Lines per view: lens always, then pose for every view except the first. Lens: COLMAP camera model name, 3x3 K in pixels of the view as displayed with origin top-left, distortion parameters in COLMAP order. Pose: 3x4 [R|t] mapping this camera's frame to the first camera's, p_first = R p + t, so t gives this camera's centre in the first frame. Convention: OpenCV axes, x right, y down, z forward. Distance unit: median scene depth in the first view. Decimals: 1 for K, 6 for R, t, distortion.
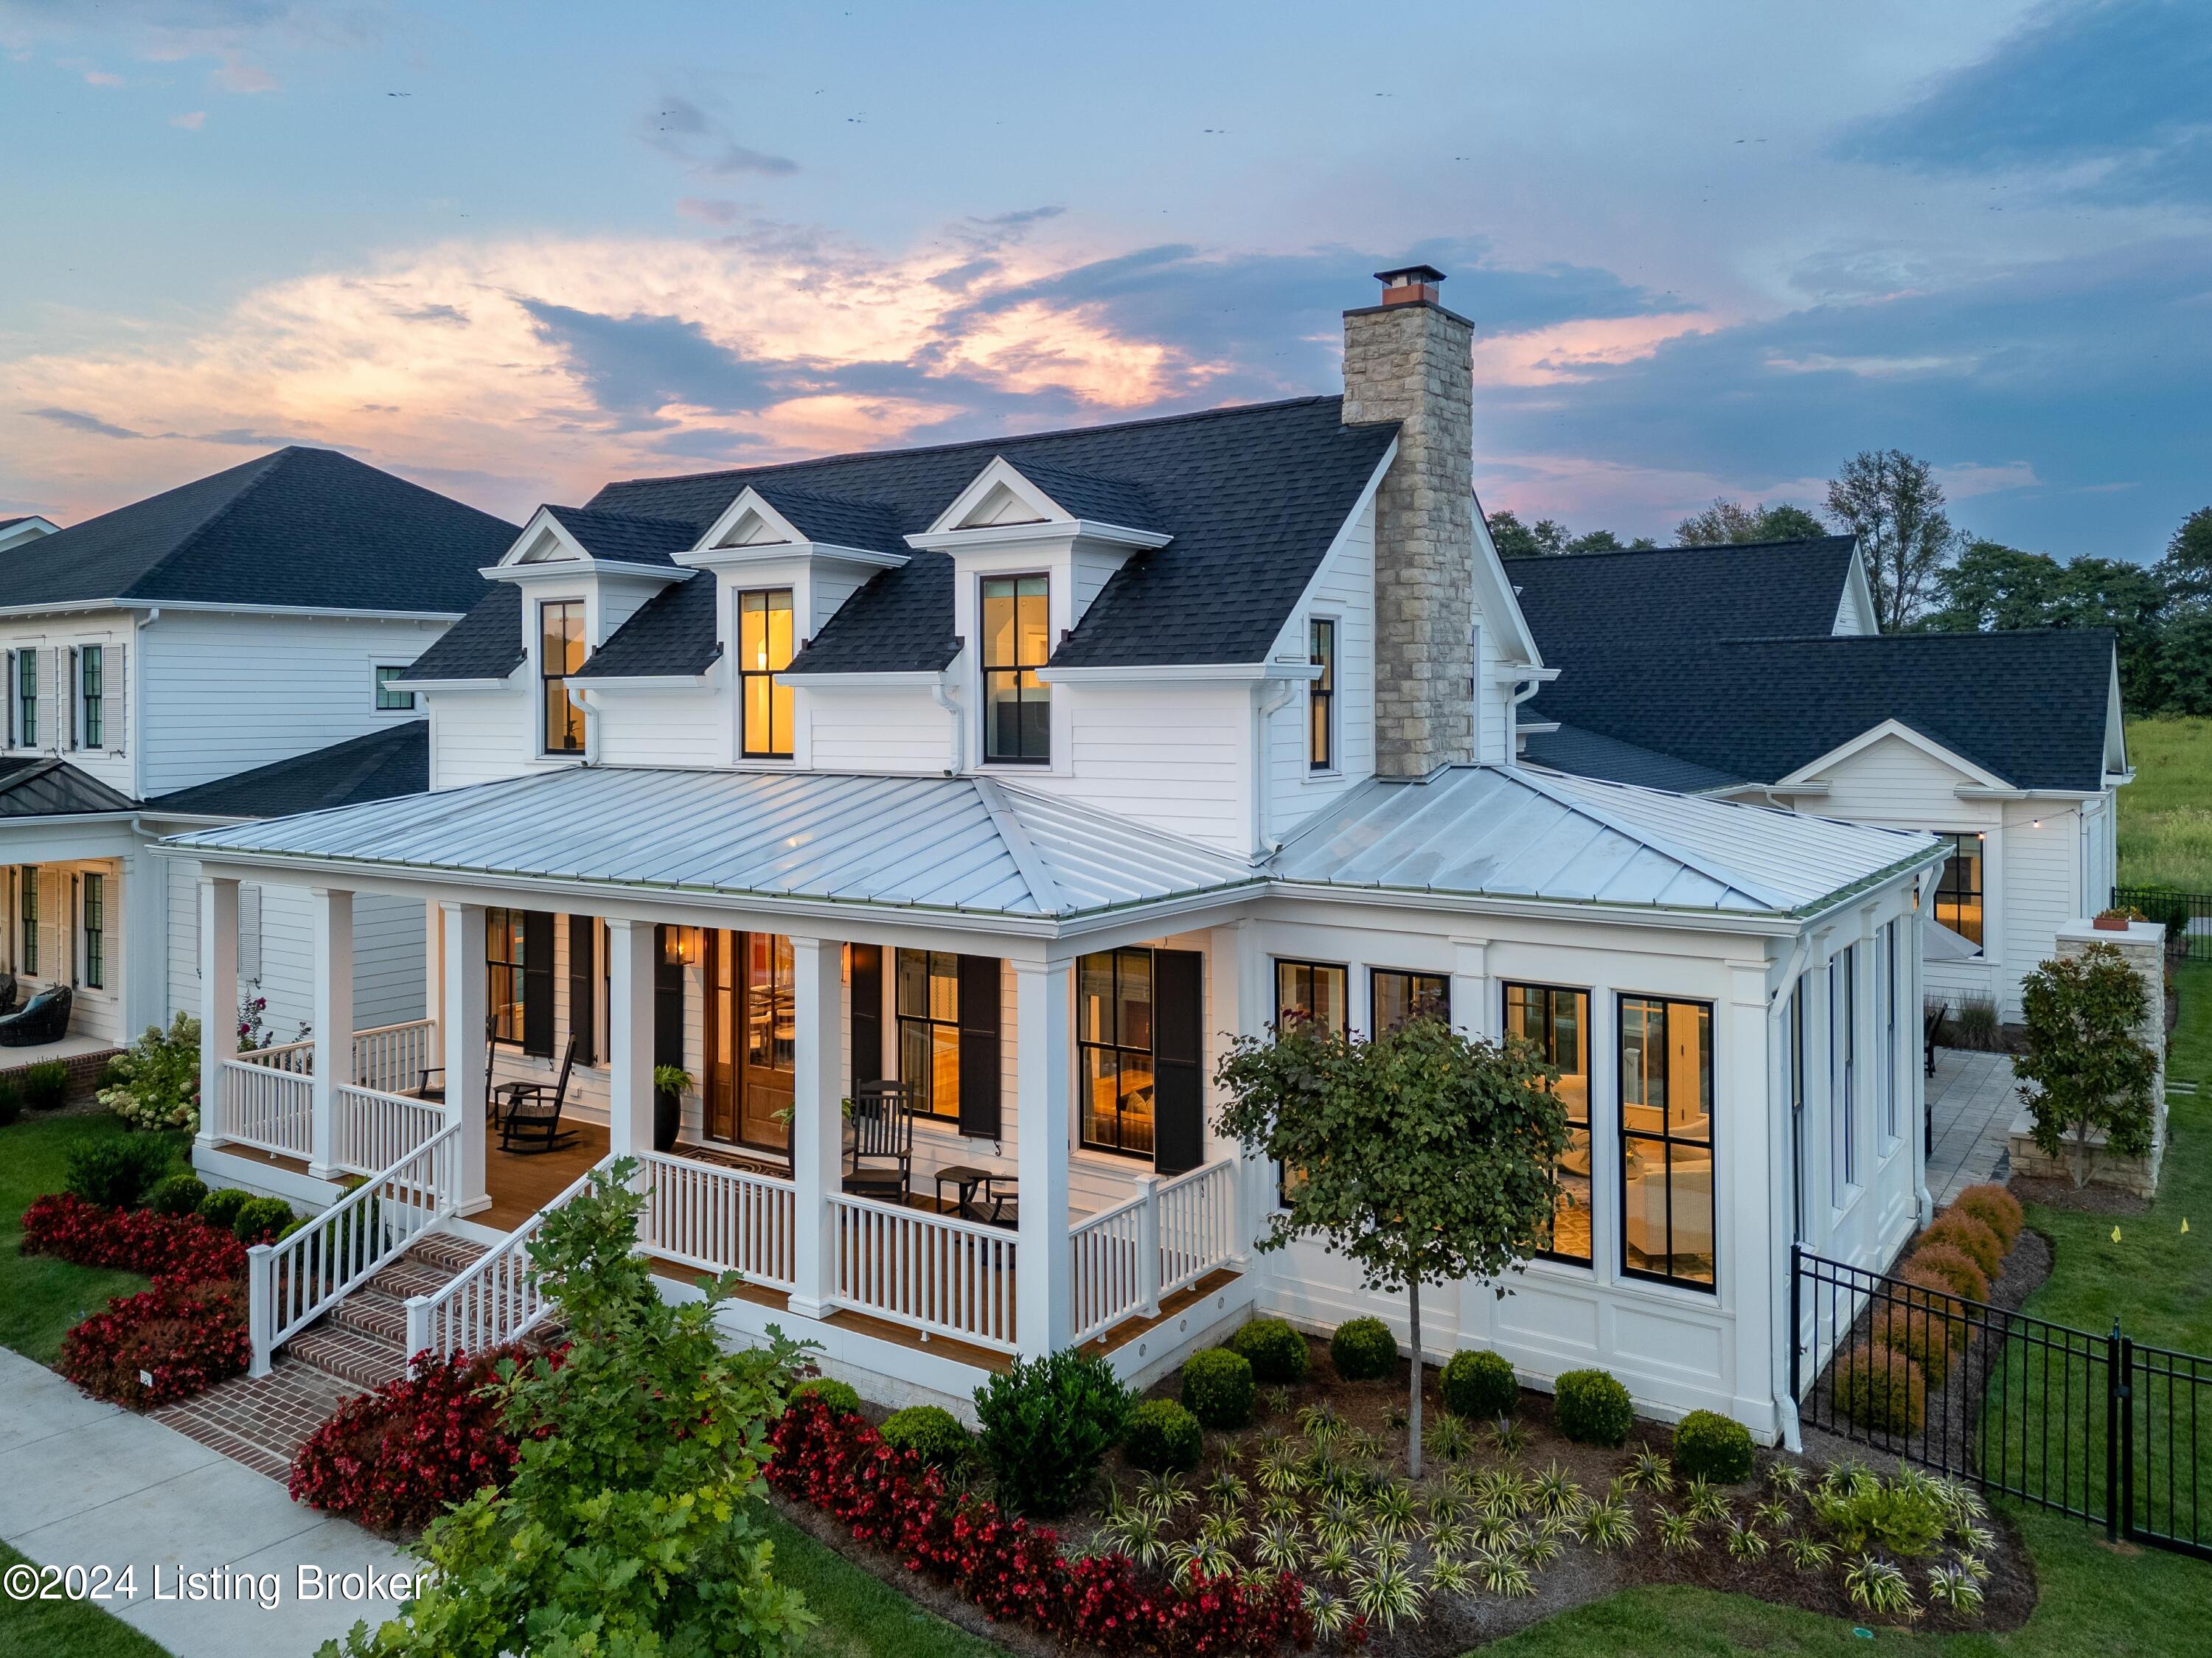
lens RADIAL K [[2716.3, 0, 1106.0], [0, 2716.3, 829.0], [0, 0, 1]] dist [0.253096, -0.498611]
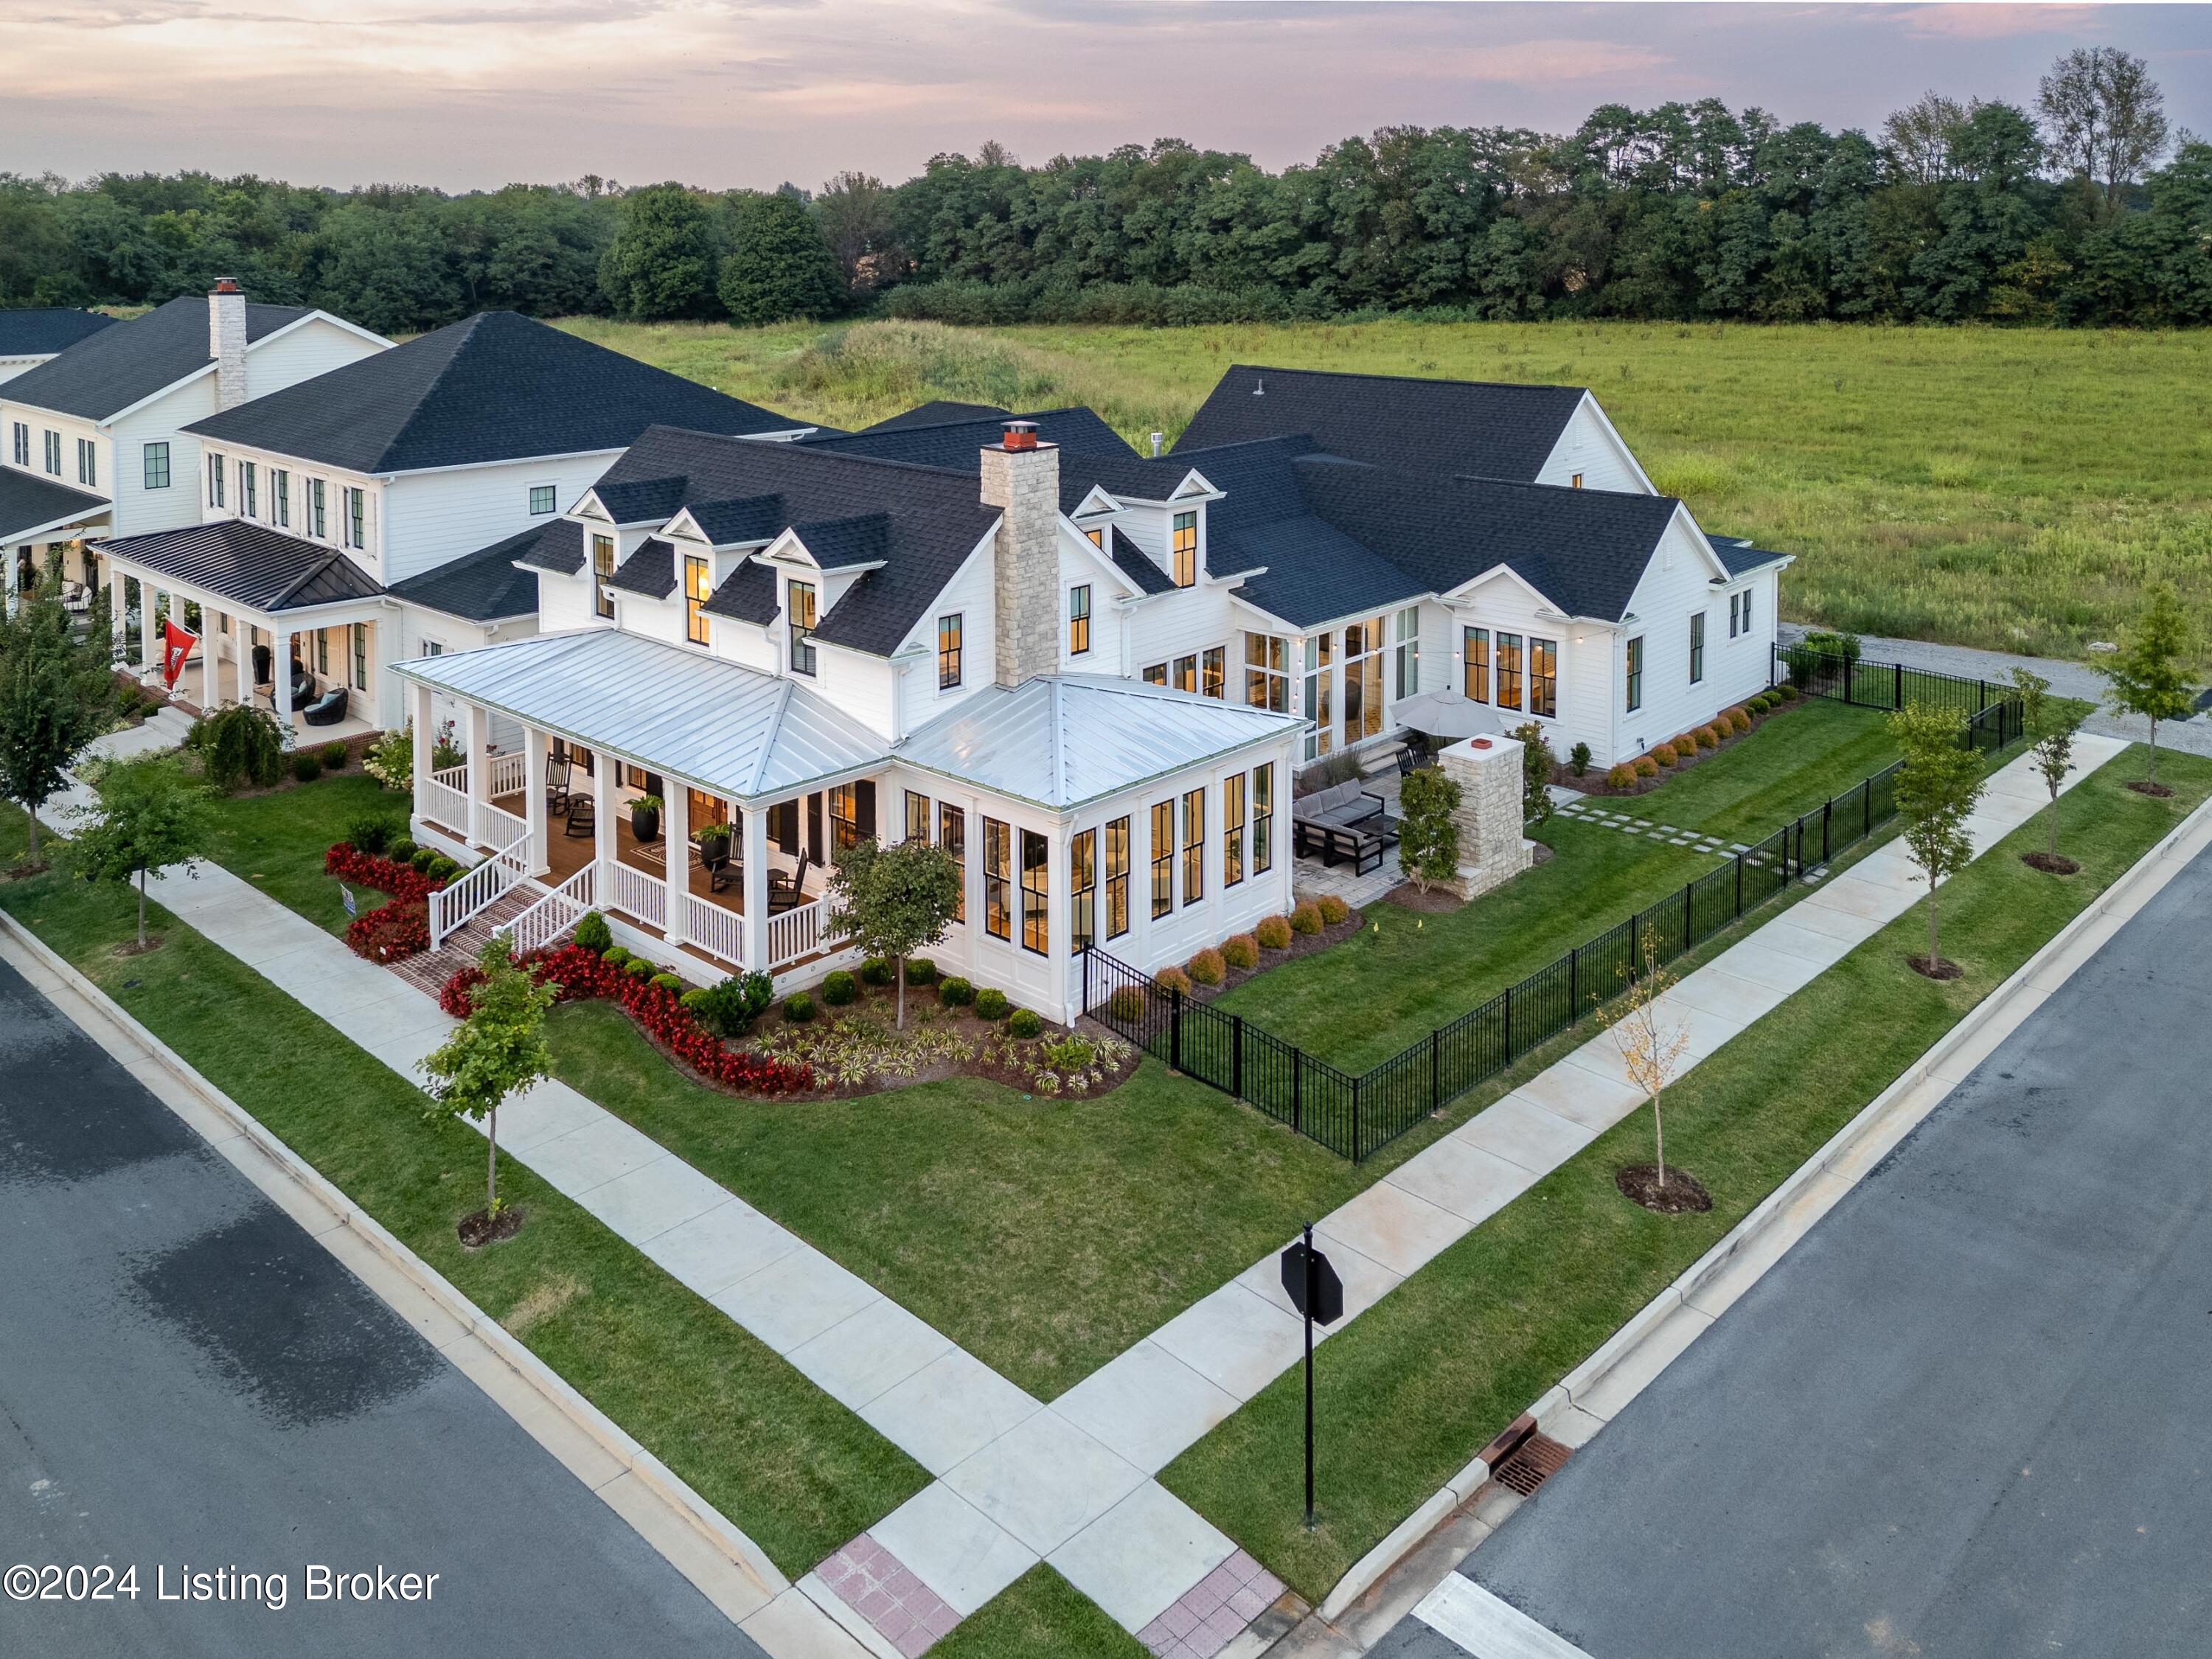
lens RADIAL K [[2716.5, 0, 1106.0], [0, 2716.5, 829.5], [0, 0, 1]] dist [0.253096, -0.498611]
pose [[0.995025, 0.054783, -0.083207, 0.343943], [-0.039893, 0.984447, 0.171092, -0.250866], [0.091286, -0.166921, 0.981735, -0.920797]]
